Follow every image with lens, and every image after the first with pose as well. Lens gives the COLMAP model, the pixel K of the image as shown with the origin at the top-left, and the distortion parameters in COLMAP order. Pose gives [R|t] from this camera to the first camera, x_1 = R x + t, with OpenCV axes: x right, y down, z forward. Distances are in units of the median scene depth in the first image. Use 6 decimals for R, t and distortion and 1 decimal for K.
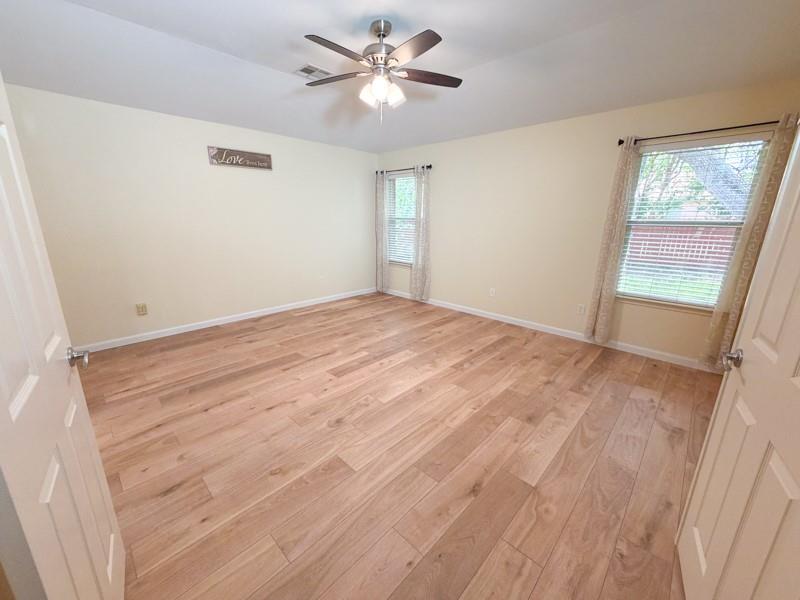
lens RADIAL K [[319.6, 0, 397.7], [0, 319.6, 299.1], [0, 0, 1]] dist [0.001043, 0.000394]
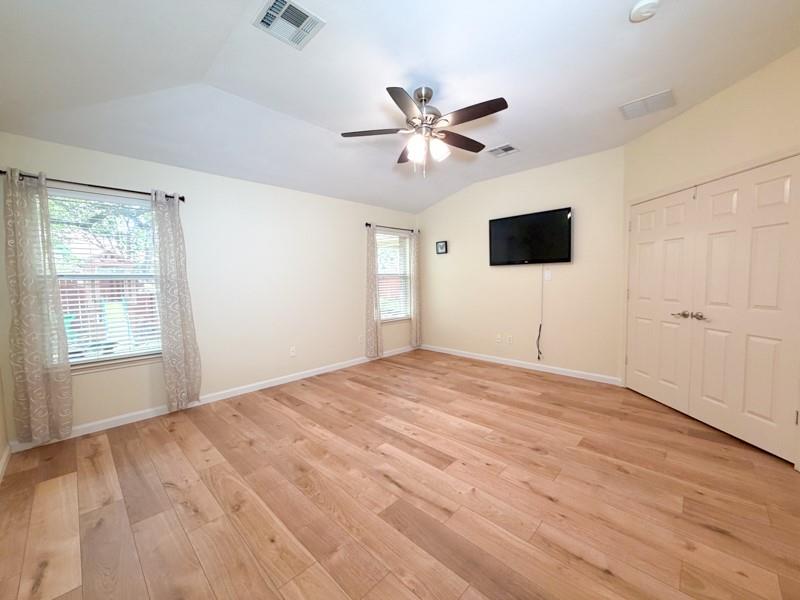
lens RADIAL K [[319.6, 0, 397.7], [0, 319.6, 299.1], [0, 0, 1]] dist [0.001043, 0.000394]
pose [[0.001631, -0.074937, 0.997187, -0.854826], [0.266593, 0.961132, 0.071791, -0.212888], [-0.963808, 0.265726, 0.021546, 0.909352]]
